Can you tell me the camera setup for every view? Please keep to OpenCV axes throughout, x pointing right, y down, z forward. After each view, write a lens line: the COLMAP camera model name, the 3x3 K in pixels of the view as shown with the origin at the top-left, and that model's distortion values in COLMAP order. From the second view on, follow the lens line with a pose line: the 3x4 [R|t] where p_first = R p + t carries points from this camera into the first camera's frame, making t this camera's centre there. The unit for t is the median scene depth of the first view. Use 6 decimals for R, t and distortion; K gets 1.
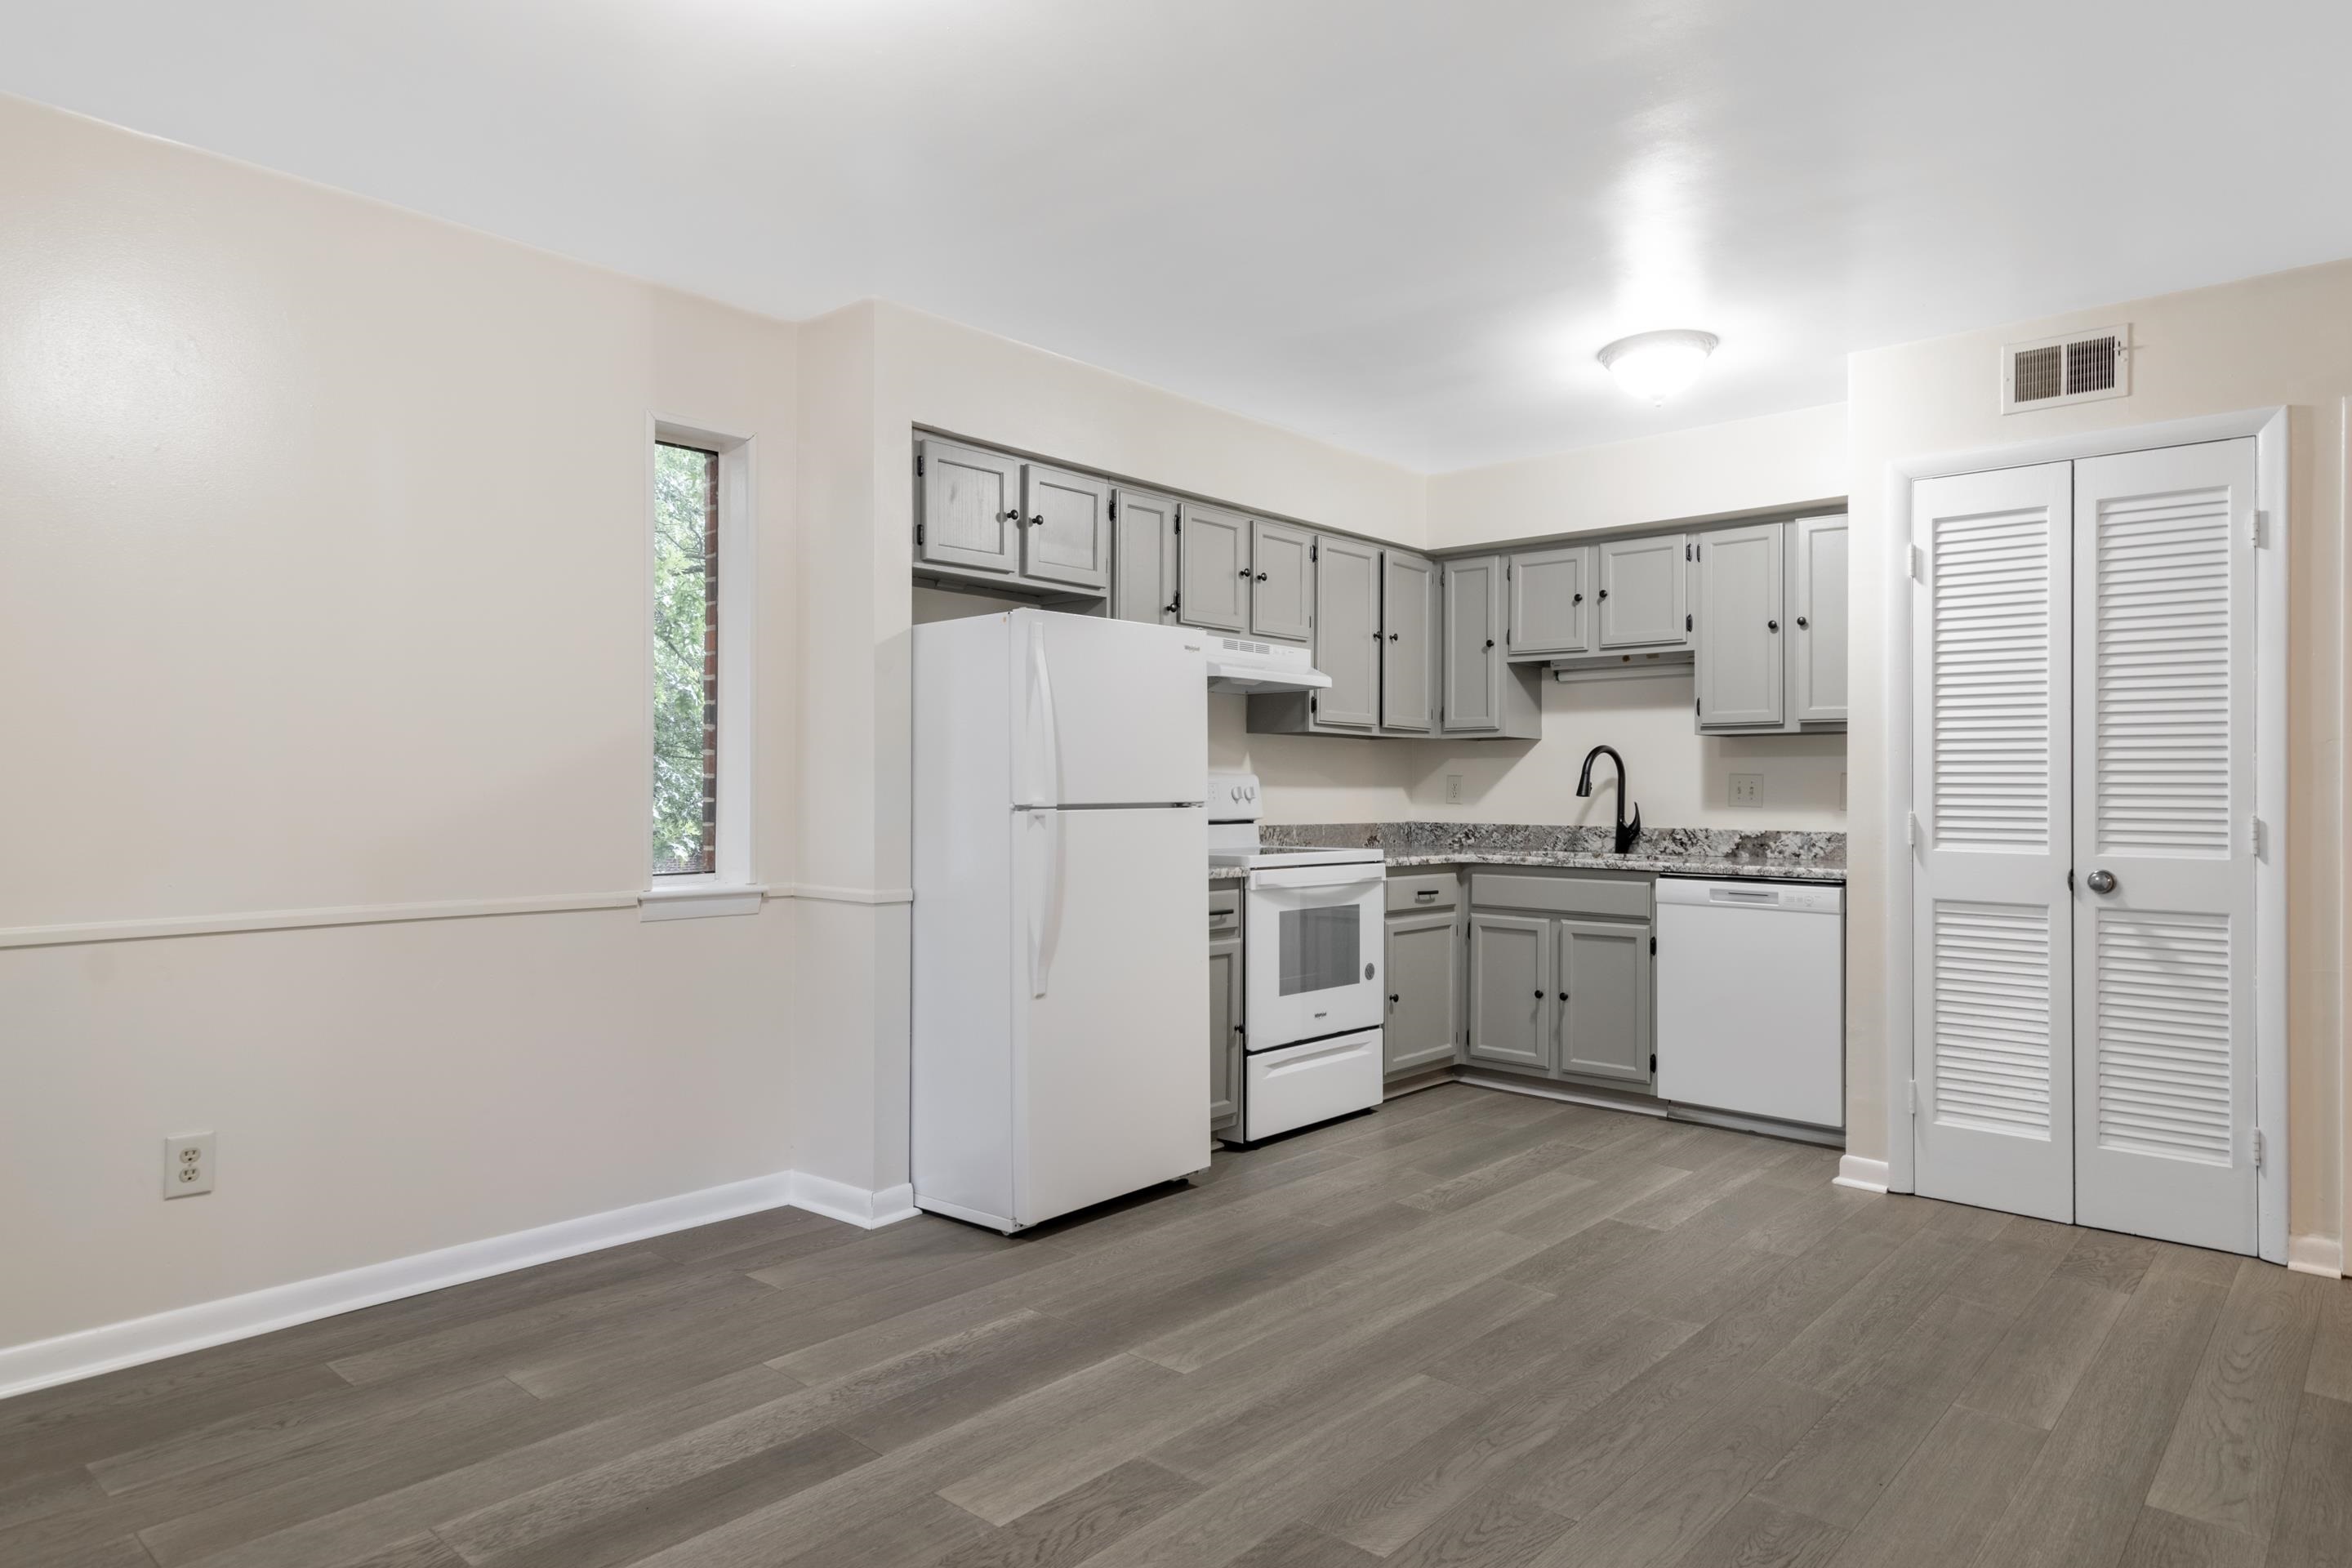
lens RADIAL K [[1393.7, 0, 1181.0], [0, 1393.7, 768.9], [0, 0, 1]] dist [0.011240, 0.000445]
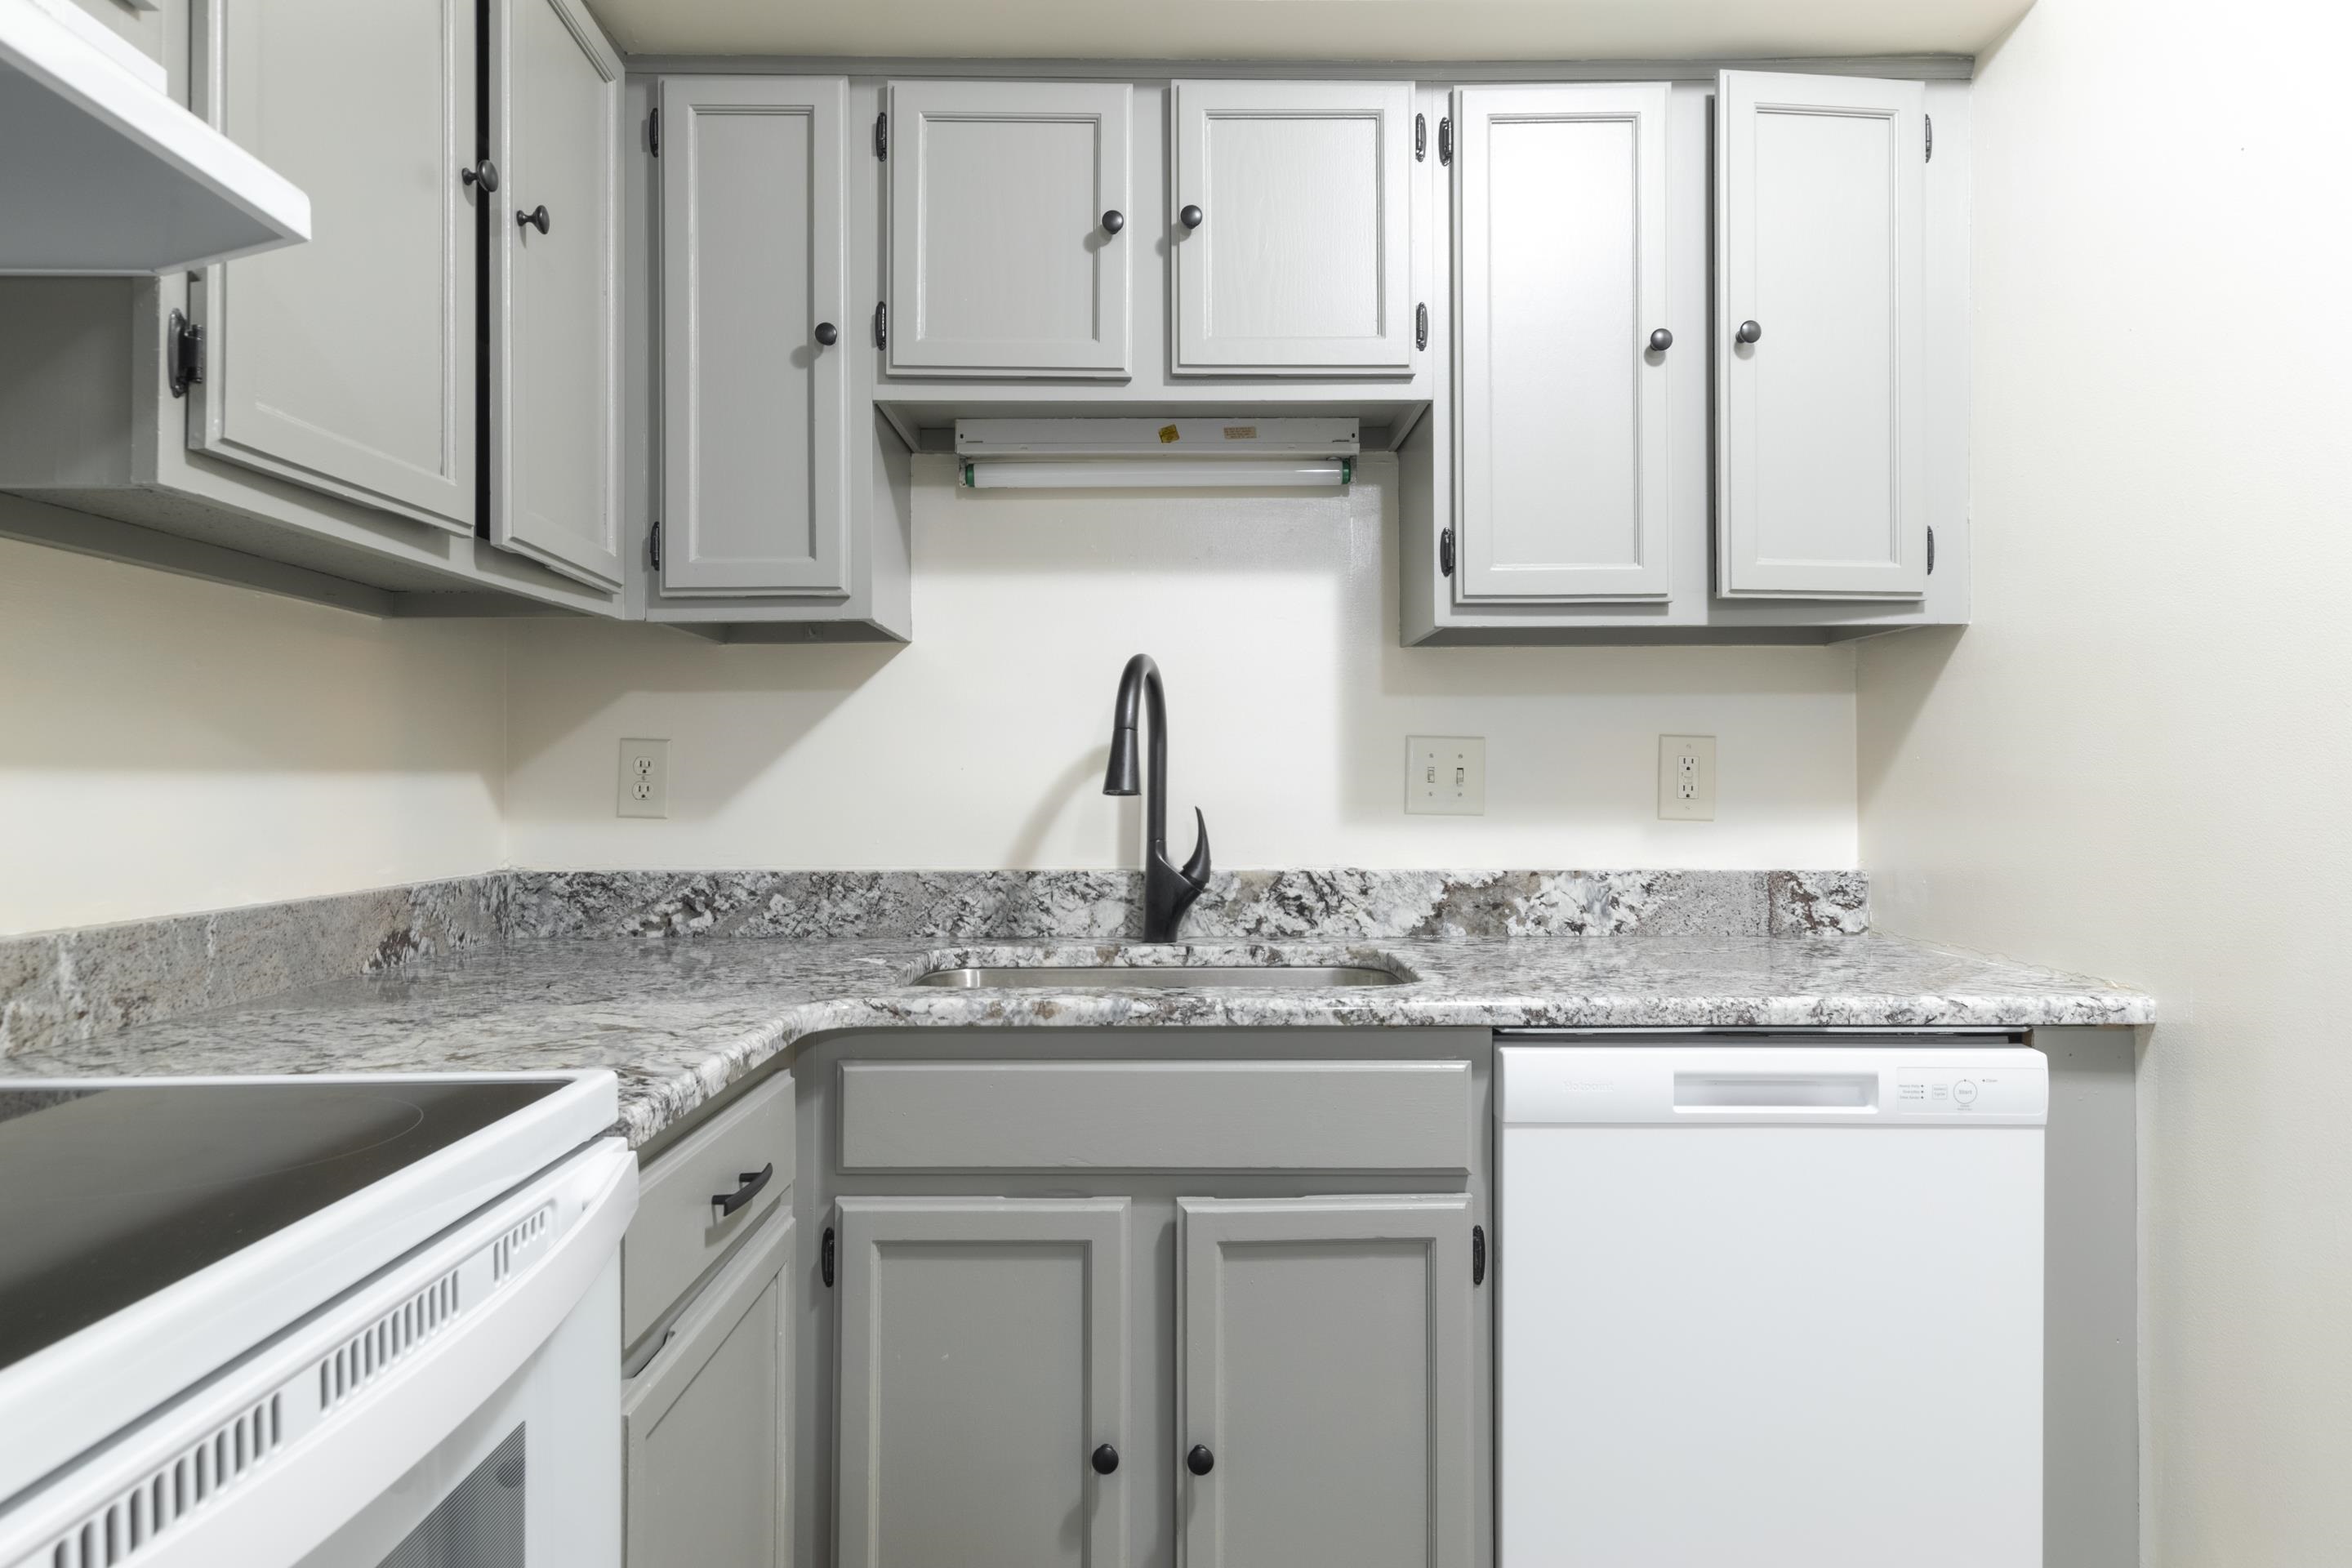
lens RADIAL K [[1393.7, 0, 1181.0], [0, 1393.7, 768.9], [0, 0, 1]] dist [0.011240, 0.000445]
pose [[0.732839, -0.000396, 0.680402, 0.064908], [-0.004351, 0.999977, 0.005268, 0.012163], [-0.680388, -0.006821, 0.732820, 0.780259]]
